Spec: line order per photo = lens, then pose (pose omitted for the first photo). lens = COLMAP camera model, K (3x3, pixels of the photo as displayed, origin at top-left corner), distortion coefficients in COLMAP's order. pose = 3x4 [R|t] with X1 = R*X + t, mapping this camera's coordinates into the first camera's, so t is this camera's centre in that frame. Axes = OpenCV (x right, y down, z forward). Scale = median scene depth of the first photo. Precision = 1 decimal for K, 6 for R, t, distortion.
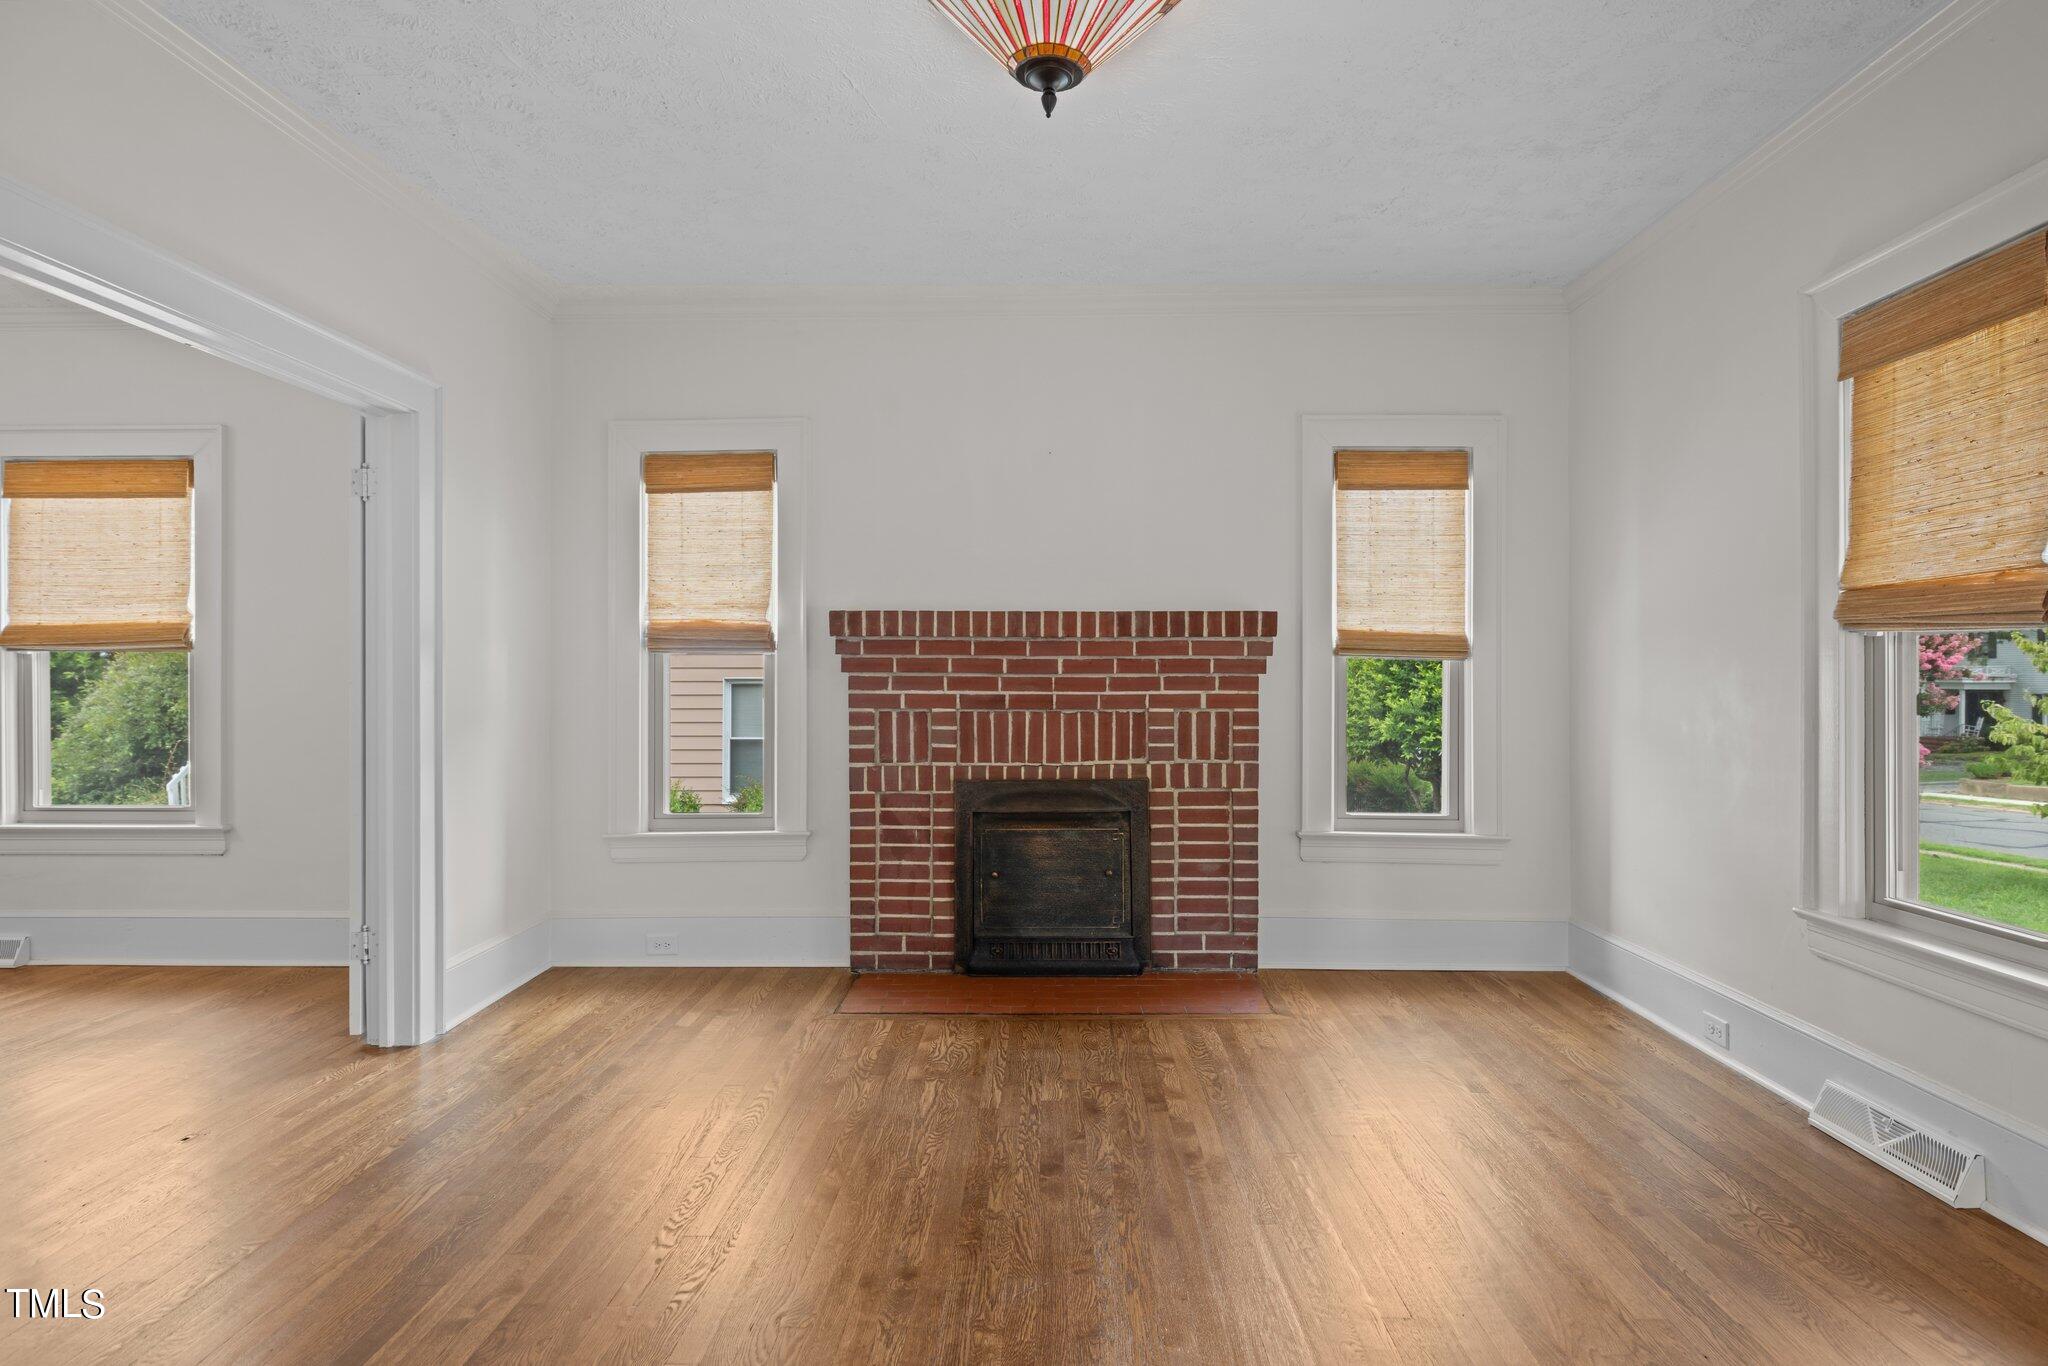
lens RADIAL K [[1075.5, 0, 1022.2], [0, 1075.5, 679.8], [0, 0, 1]] dist [-0.000036, -0.000840]
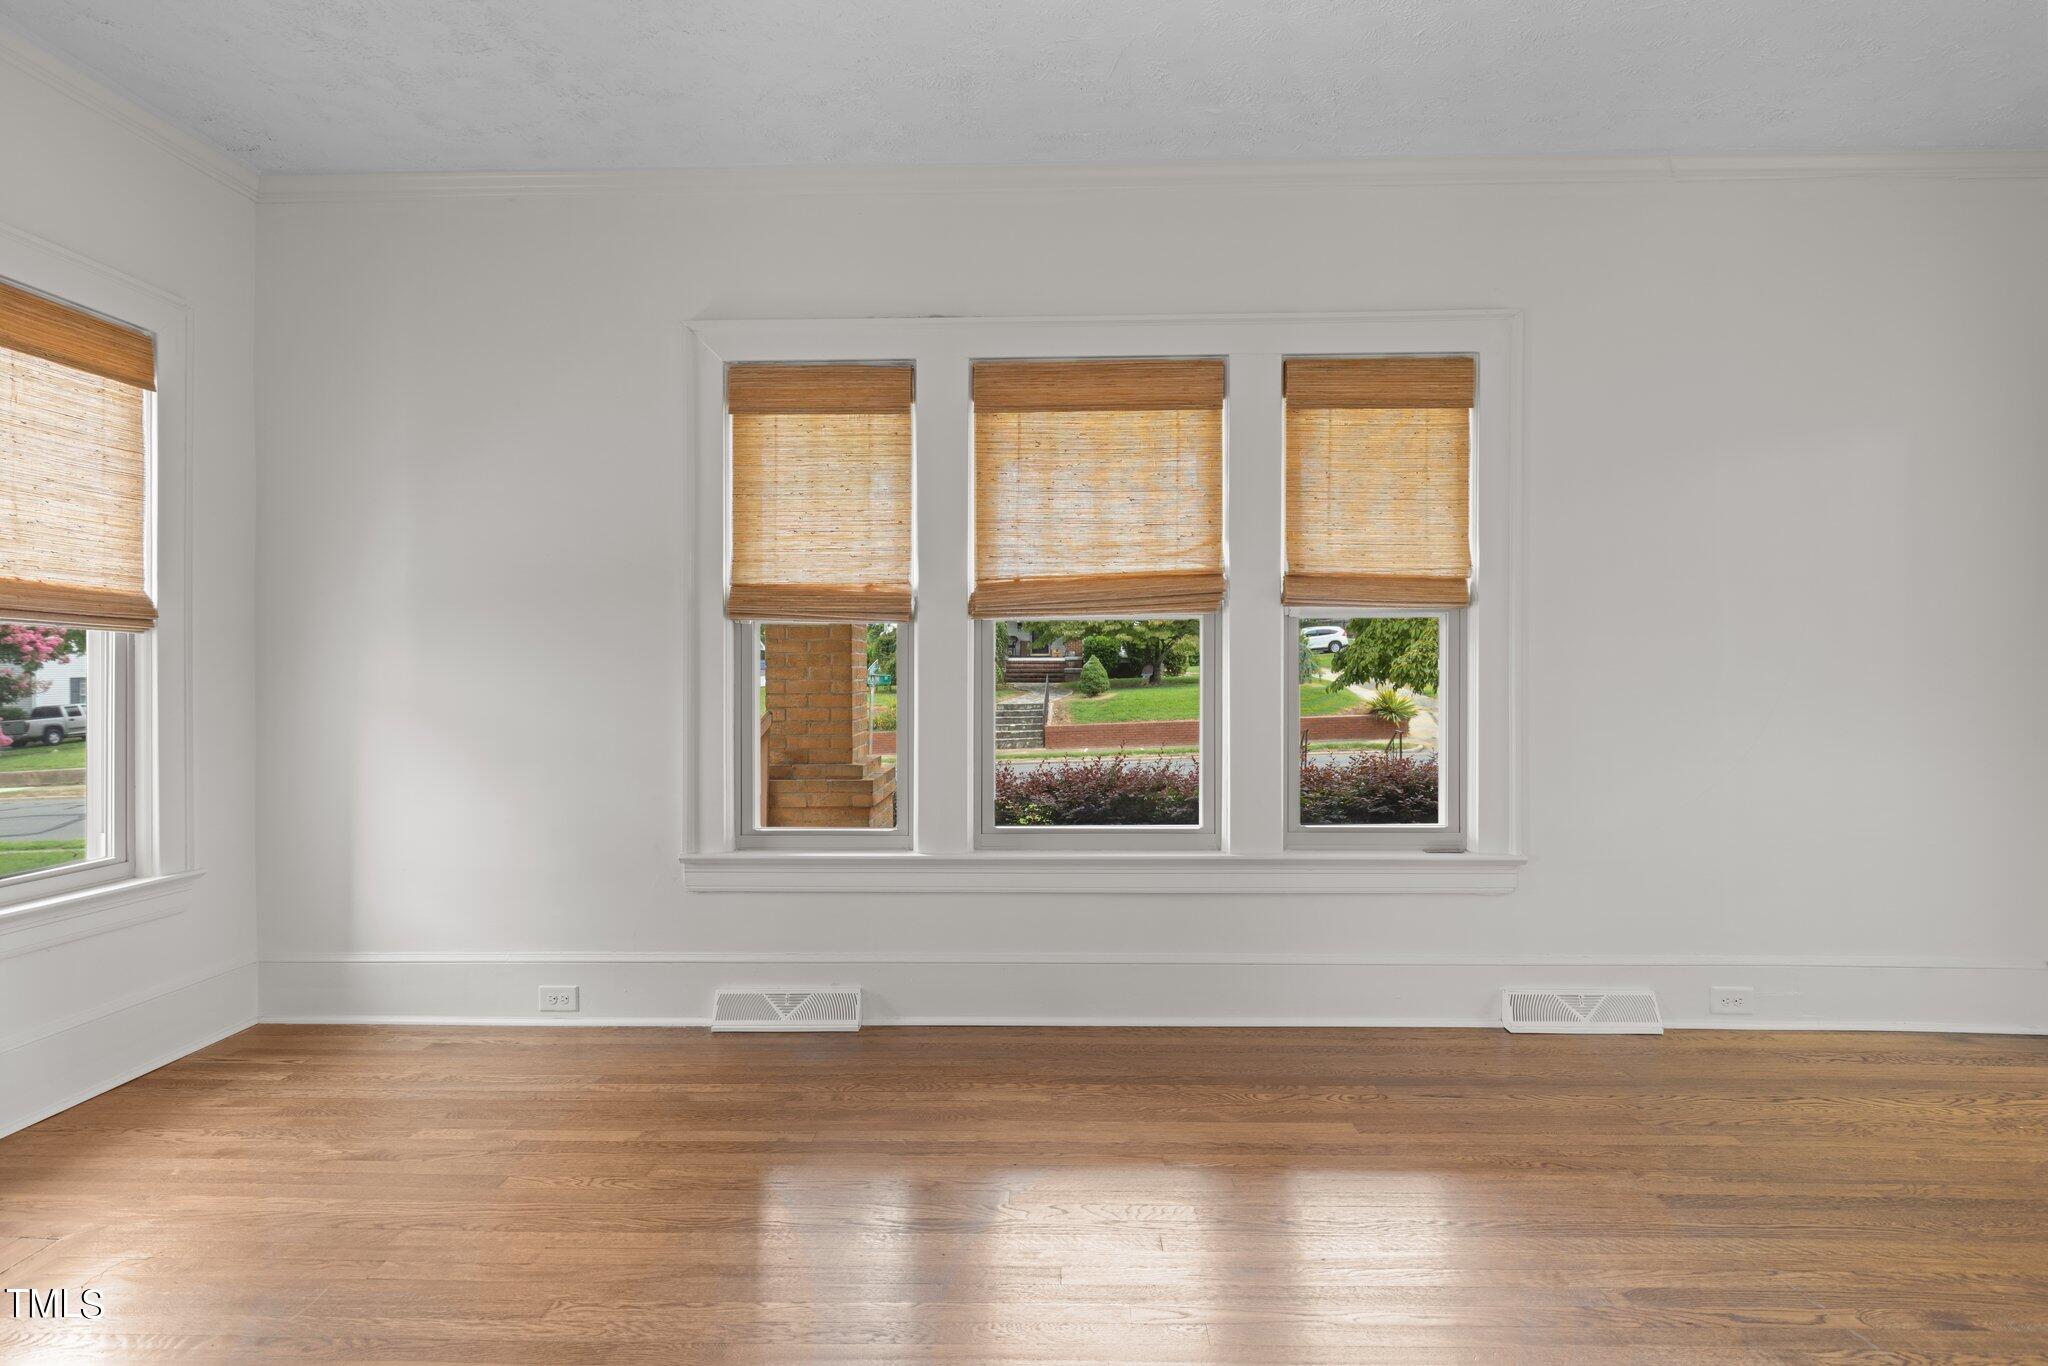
lens RADIAL K [[1075.5, 0, 1034.1], [0, 1075.5, 669.5], [0, 0, 1]] dist [-0.000036, -0.000840]
pose [[-0.004772, -0.008150, 0.999955, -0.299369], [0.002910, 0.999962, 0.008164, 0.002254], [-0.999984, 0.002949, -0.004748, 0.424419]]
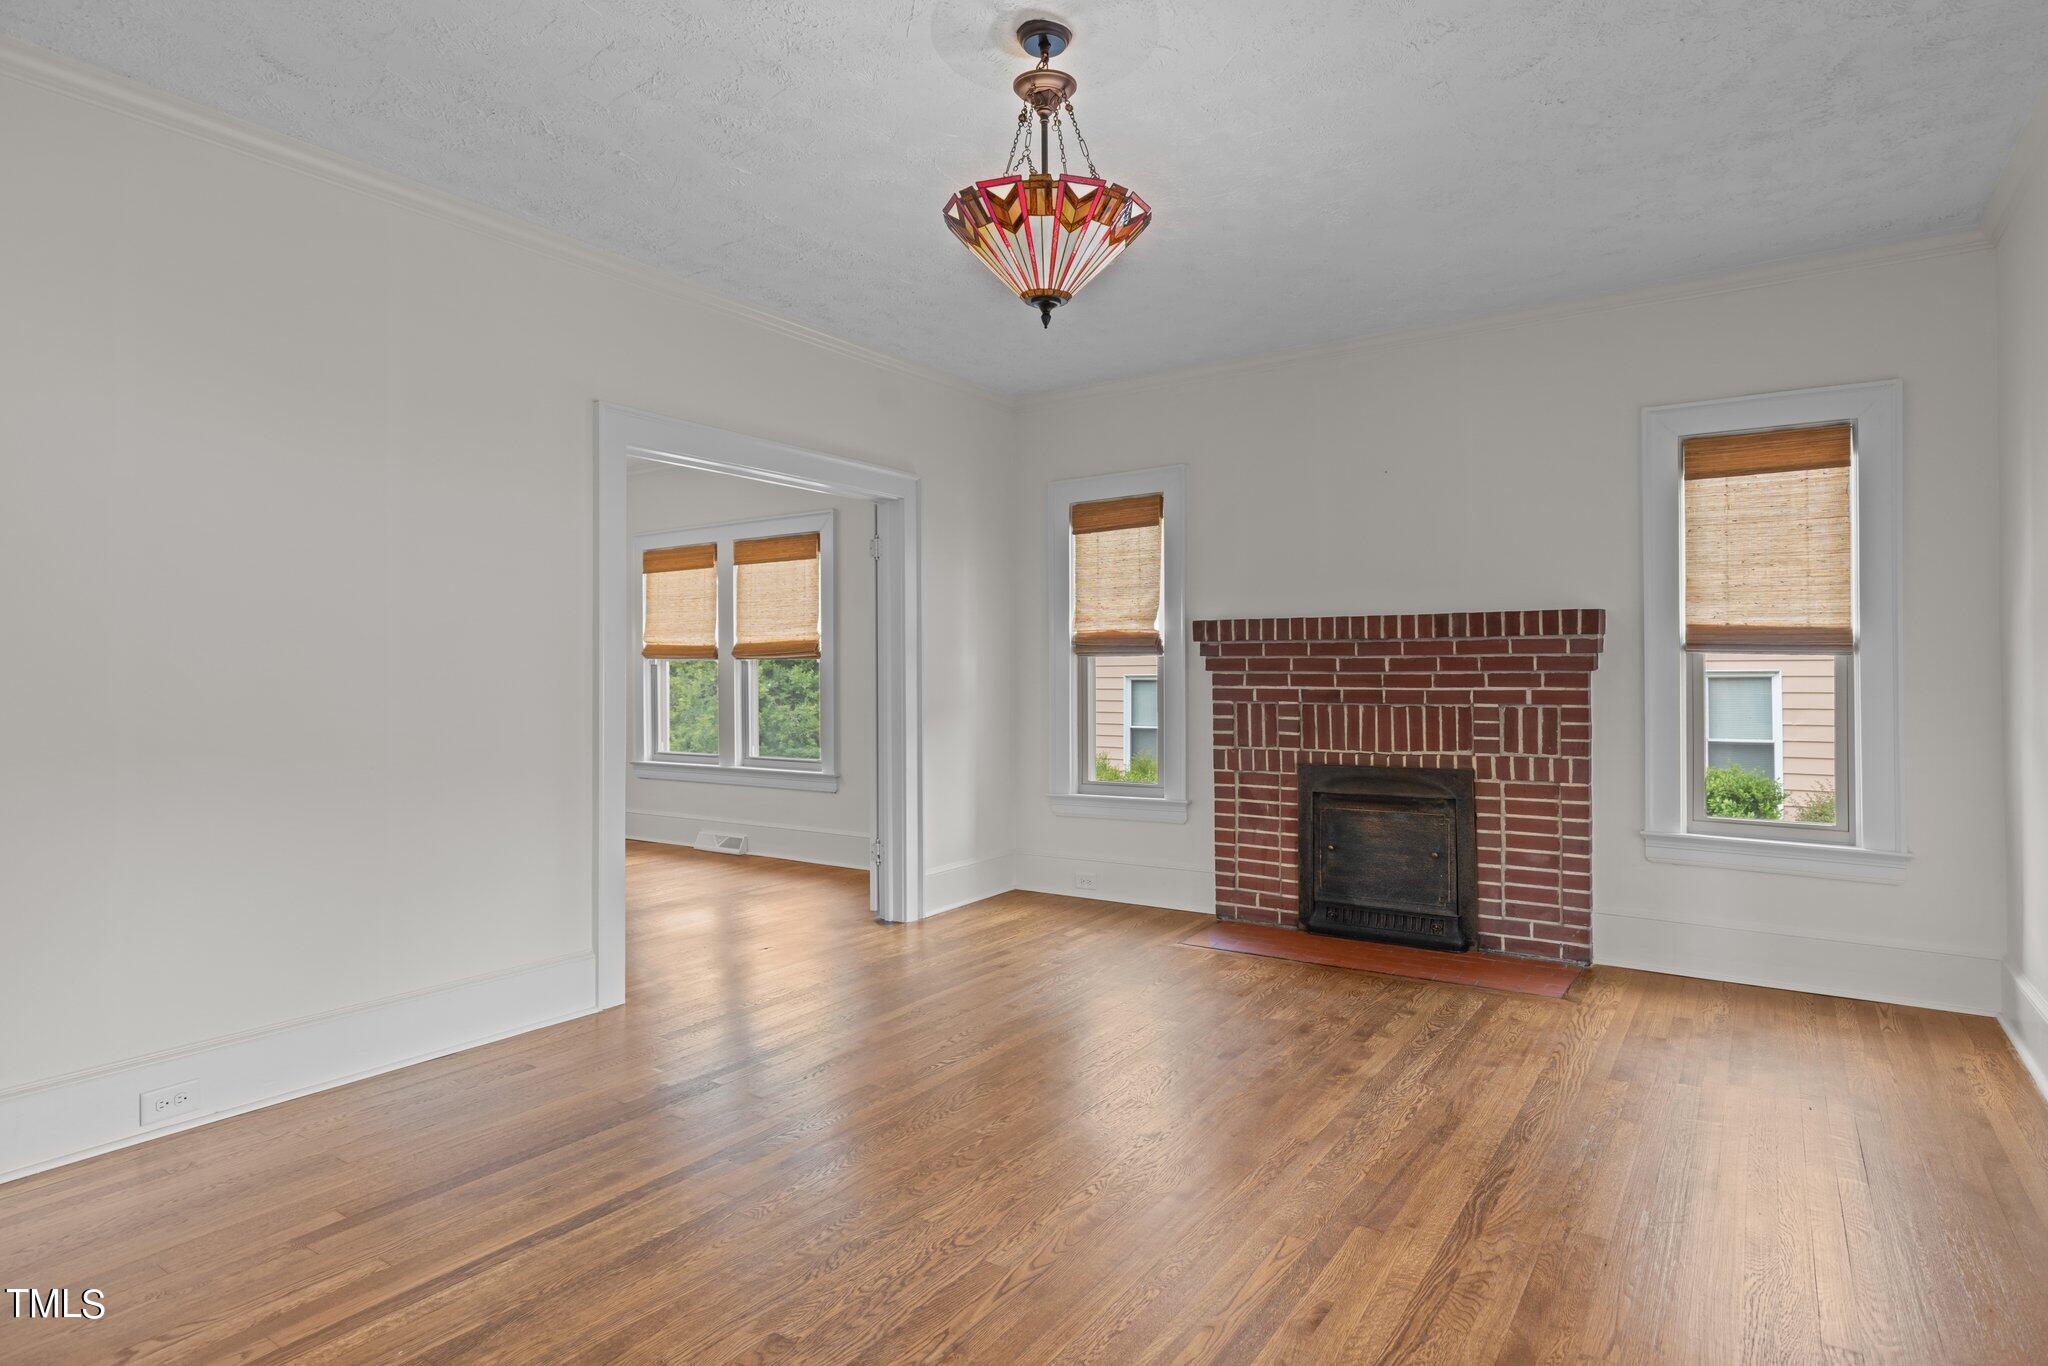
lens RADIAL K [[1075.5, 0, 1027.8], [0, 1075.5, 676.5], [0, 0, 1]] dist [-0.000036, -0.000840]
pose [[0.840990, -0.000786, -0.541051, 0.322117], [0.001757, 0.999998, 0.001279, -0.002380], [0.541048, -0.002026, 0.840989, -0.134188]]
